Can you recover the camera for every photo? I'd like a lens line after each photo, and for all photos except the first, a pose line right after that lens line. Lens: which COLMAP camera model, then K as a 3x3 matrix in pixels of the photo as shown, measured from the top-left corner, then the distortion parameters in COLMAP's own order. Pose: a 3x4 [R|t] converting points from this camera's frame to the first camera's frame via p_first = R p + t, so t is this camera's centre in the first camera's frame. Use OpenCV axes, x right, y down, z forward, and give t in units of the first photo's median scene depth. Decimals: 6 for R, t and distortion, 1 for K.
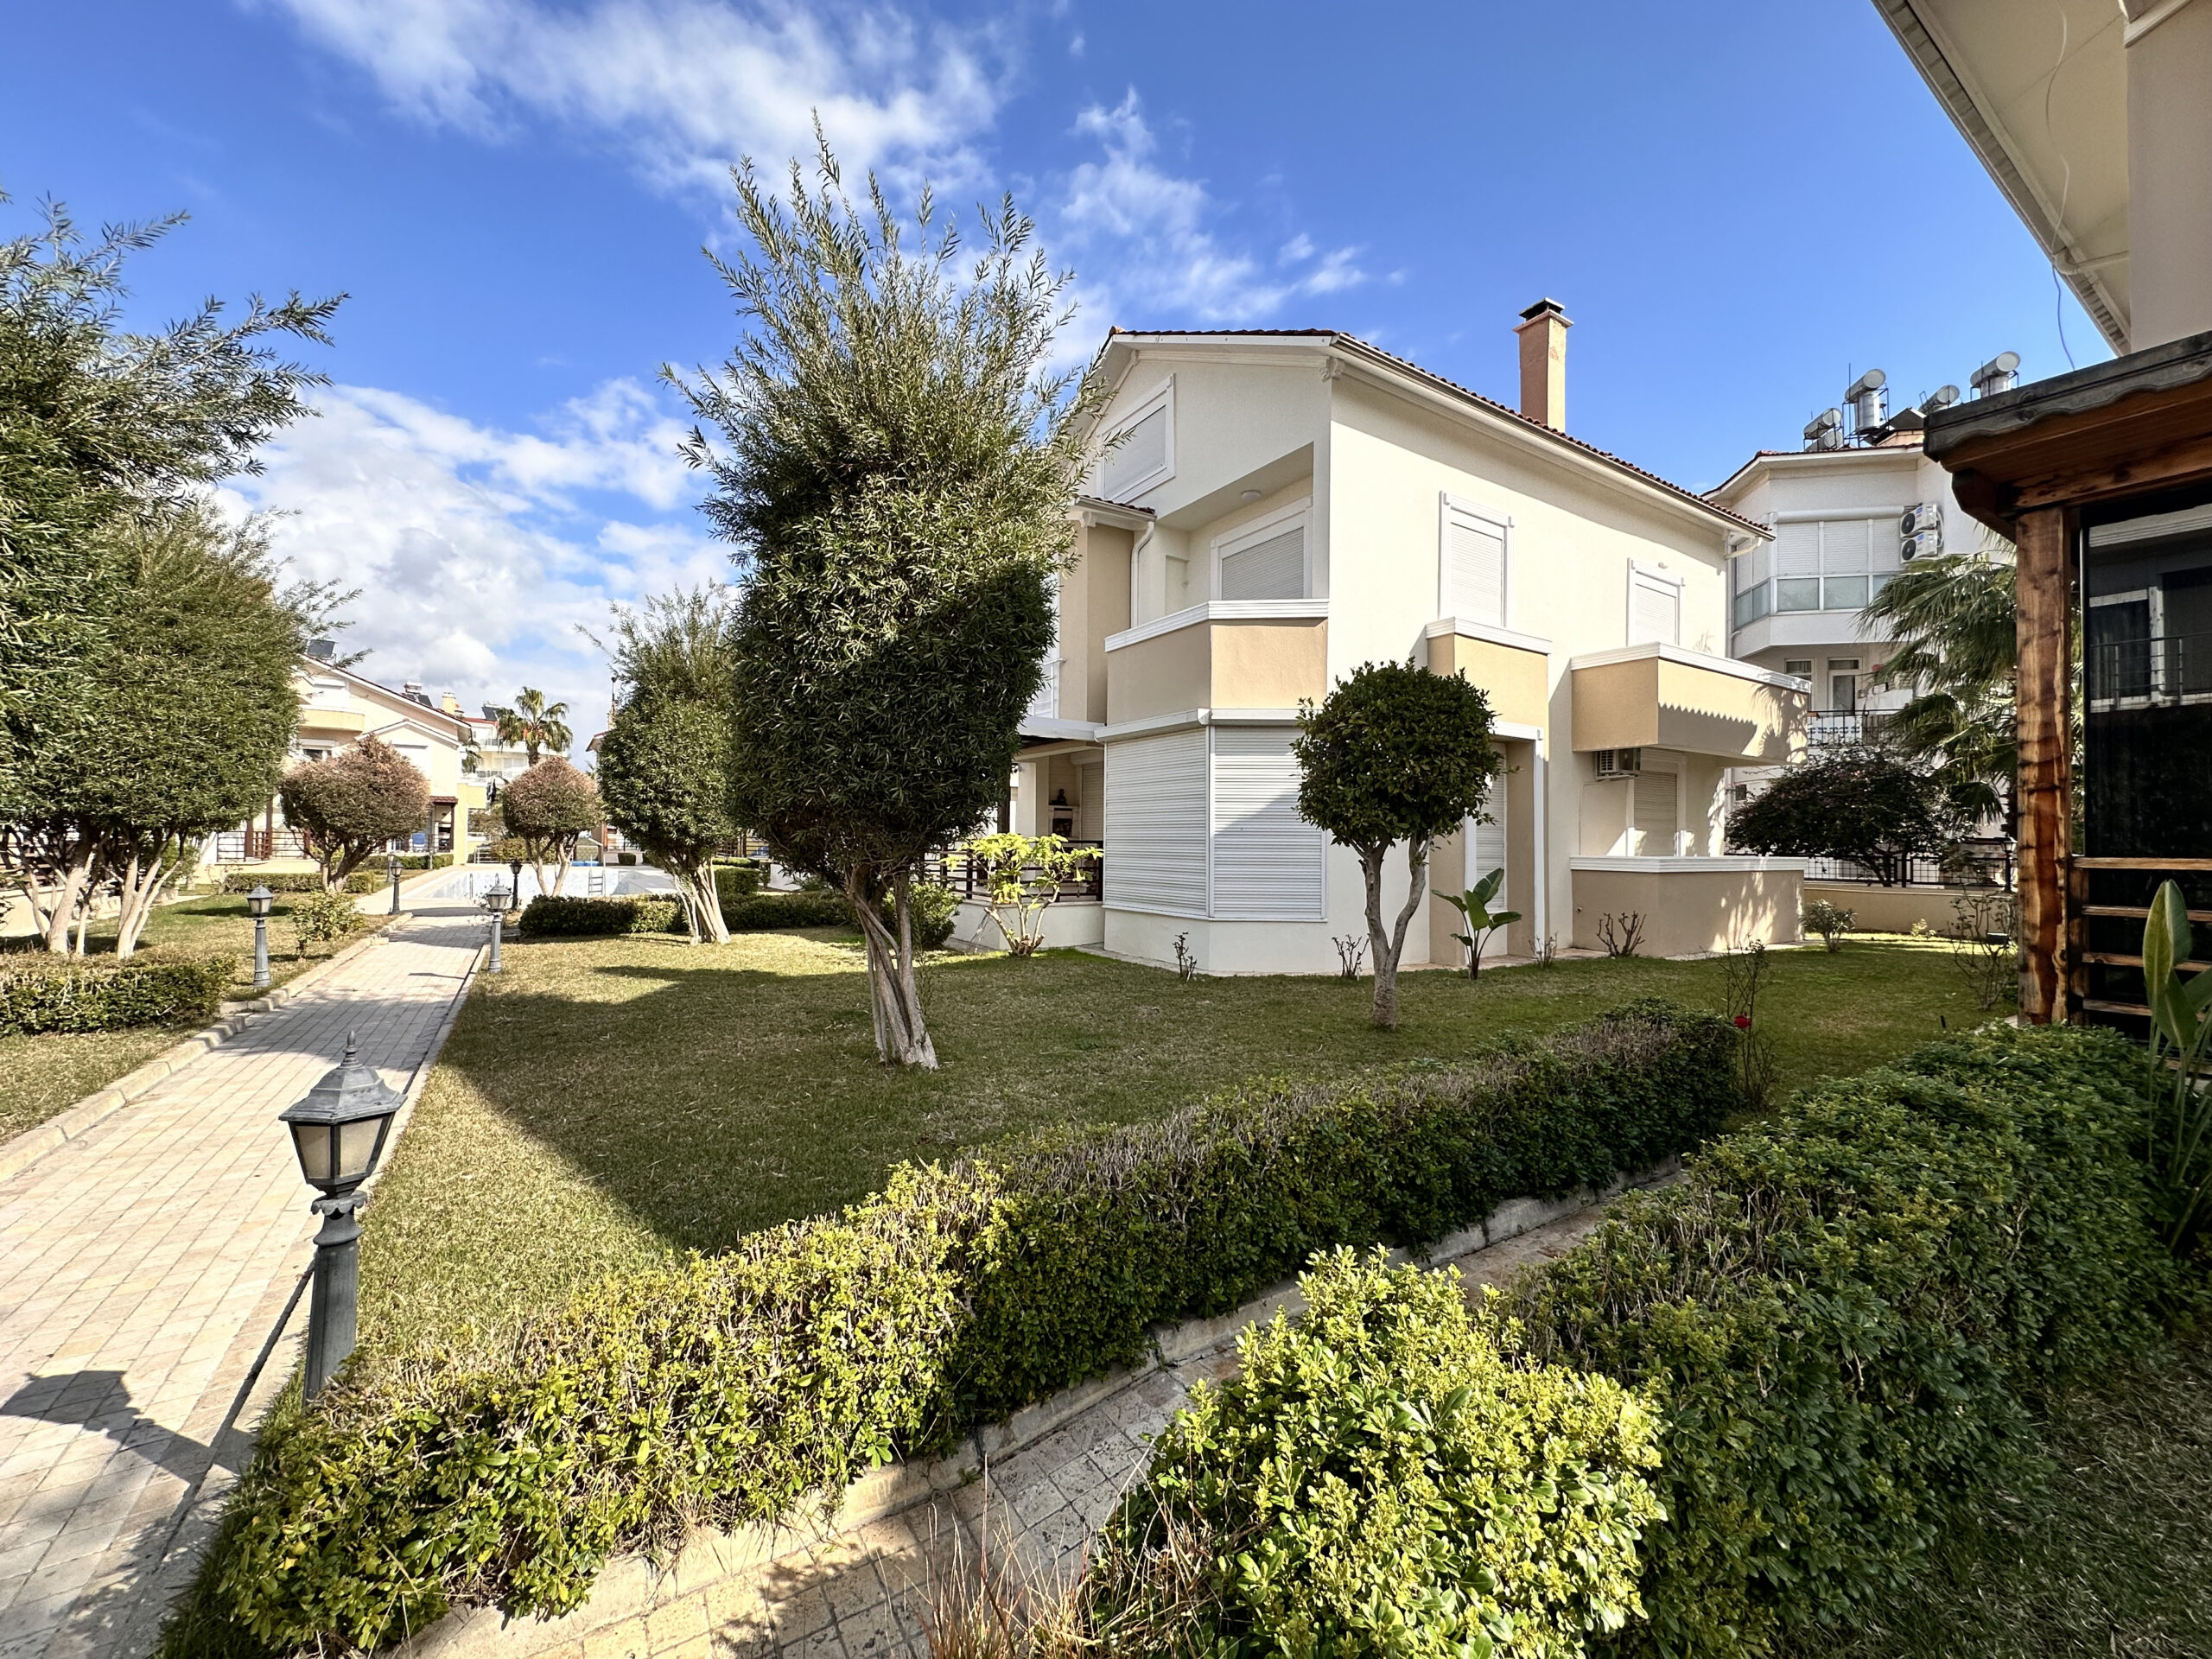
lens RADIAL K [[886.1, 0, 1106.7], [0, 886.1, 834.0], [0, 0, 1]] dist [-0.000262, -0.000271]
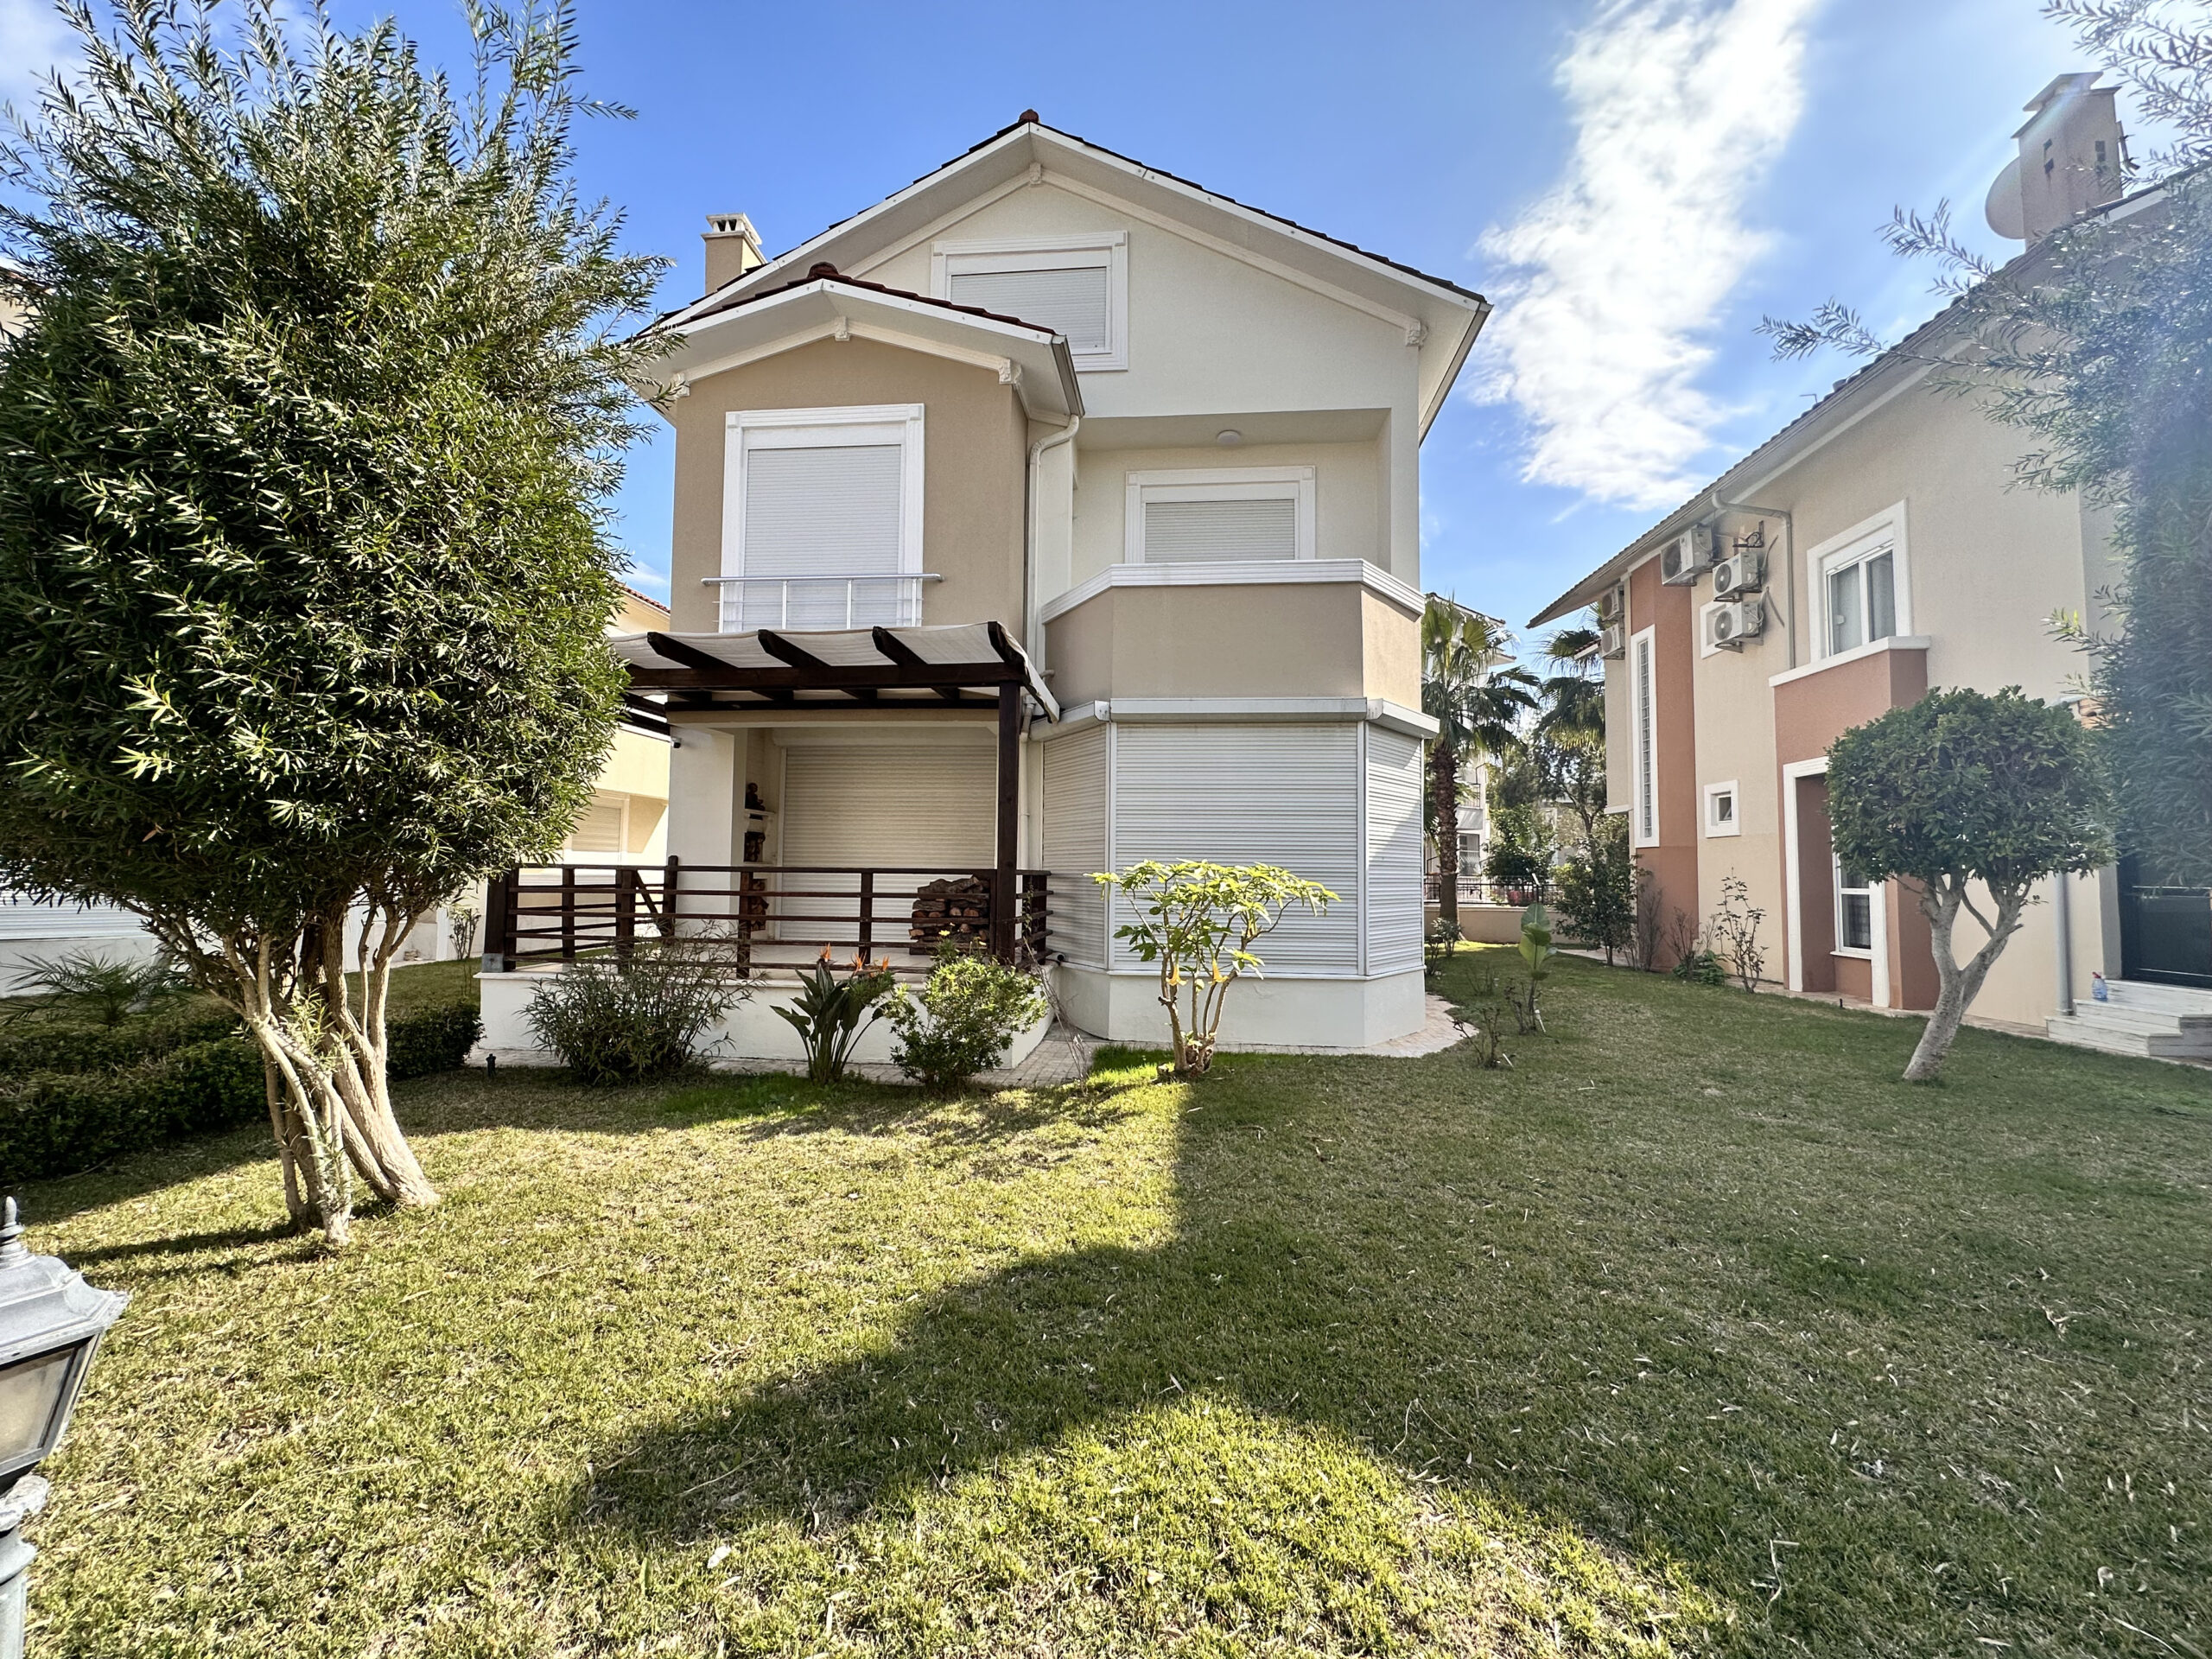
lens RADIAL K [[886.1, 0, 1112.0], [0, 886.1, 826.0], [0, 0, 1]] dist [-0.000262, -0.000271]
pose [[0.610498, 0.039344, 0.791040, -0.597916], [-0.011671, 0.999104, -0.040685, 0.000243], [-0.791932, 0.015606, 0.610410, 0.699707]]
